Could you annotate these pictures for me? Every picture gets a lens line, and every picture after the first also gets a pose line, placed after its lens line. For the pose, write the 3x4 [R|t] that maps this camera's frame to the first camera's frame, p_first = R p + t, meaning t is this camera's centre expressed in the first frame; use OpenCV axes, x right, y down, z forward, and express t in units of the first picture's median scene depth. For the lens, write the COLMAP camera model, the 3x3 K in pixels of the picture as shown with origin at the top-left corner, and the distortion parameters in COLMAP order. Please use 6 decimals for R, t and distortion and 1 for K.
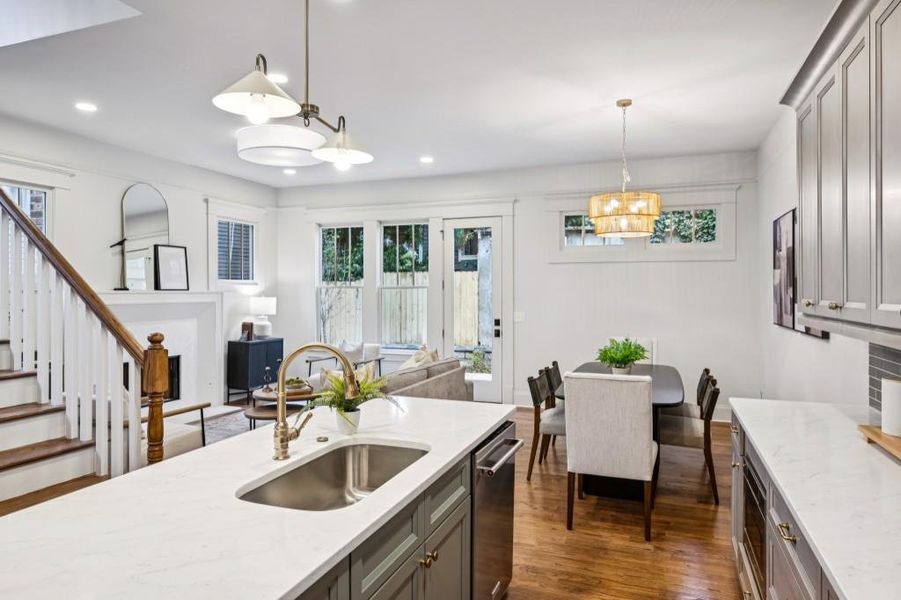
lens RADIAL K [[572.9, 0, 451.4], [0, 572.9, 297.6], [0, 0, 1]] dist [0.001386, 0.002421]
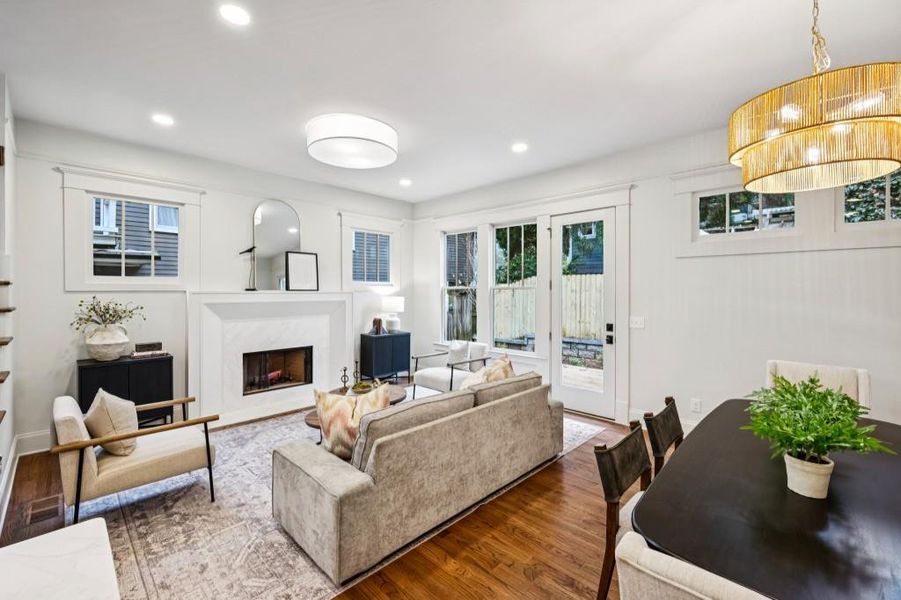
lens RADIAL K [[383.4, 0, 449.3], [0, 383.4, 295.8], [0, 0, 1]] dist [-0.000325, 0.000114]
pose [[0.914480, 0.006849, -0.404573, 0.091281], [-0.006581, 0.999976, 0.002054, -0.005130], [0.404577, 0.000784, 0.914503, 0.353932]]
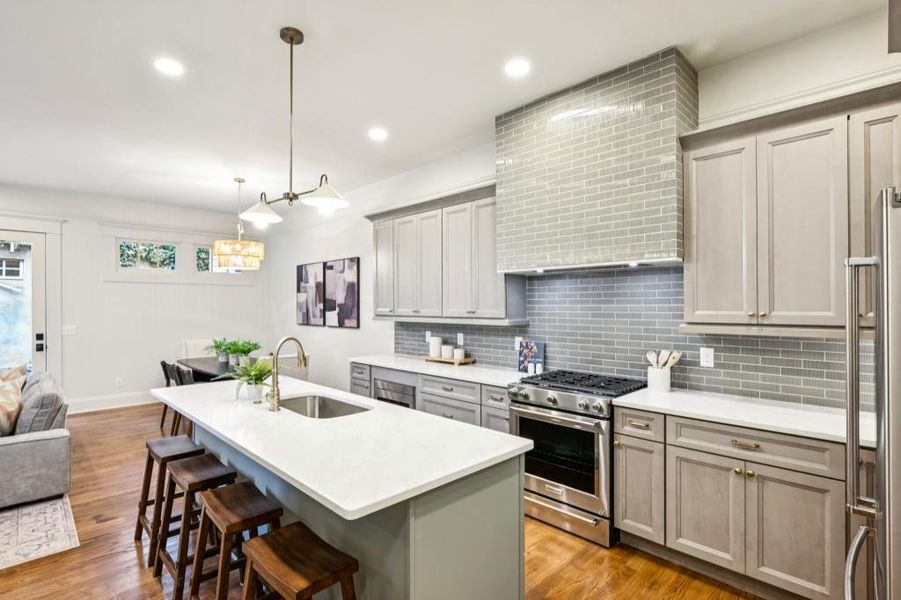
lens RADIAL K [[430.7, 0, 458.8], [0, 430.7, 312.9], [0, 0, 1]] dist [-0.024310, 0.000238]
pose [[0.400026, -0.016746, 0.916351, -0.302889], [0.012236, 0.999842, 0.012930, 0.000150], [-0.916422, 0.006041, 0.400168, 0.017704]]
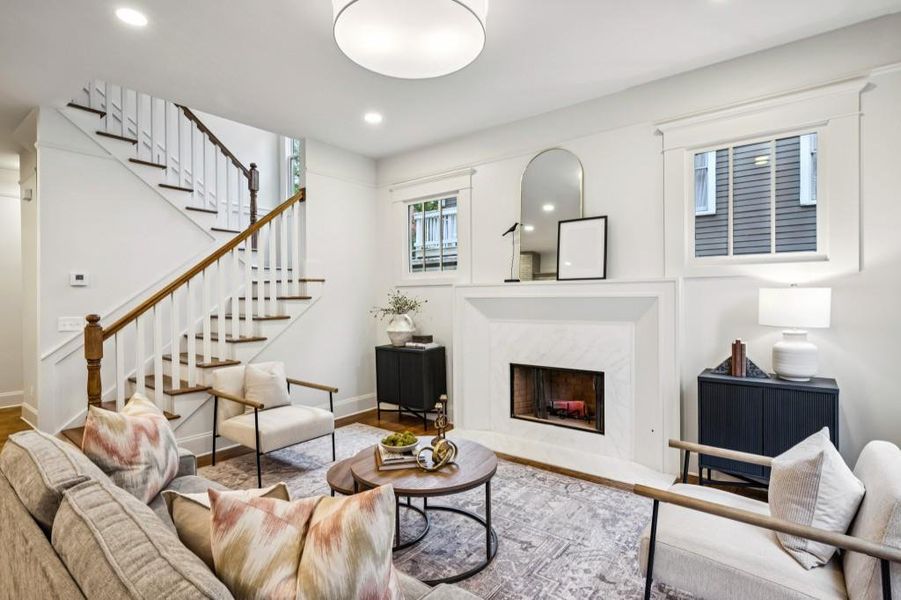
lens RADIAL K [[430.7, 0, 453.1], [0, 430.7, 302.8], [0, 0, 1]] dist [-0.024310, 0.000238]
pose [[-0.306006, 0.020674, -0.951805, 0.070332], [-0.001720, 0.999751, 0.022269, 0.003799], [0.952028, 0.008452, -0.305894, 0.884111]]
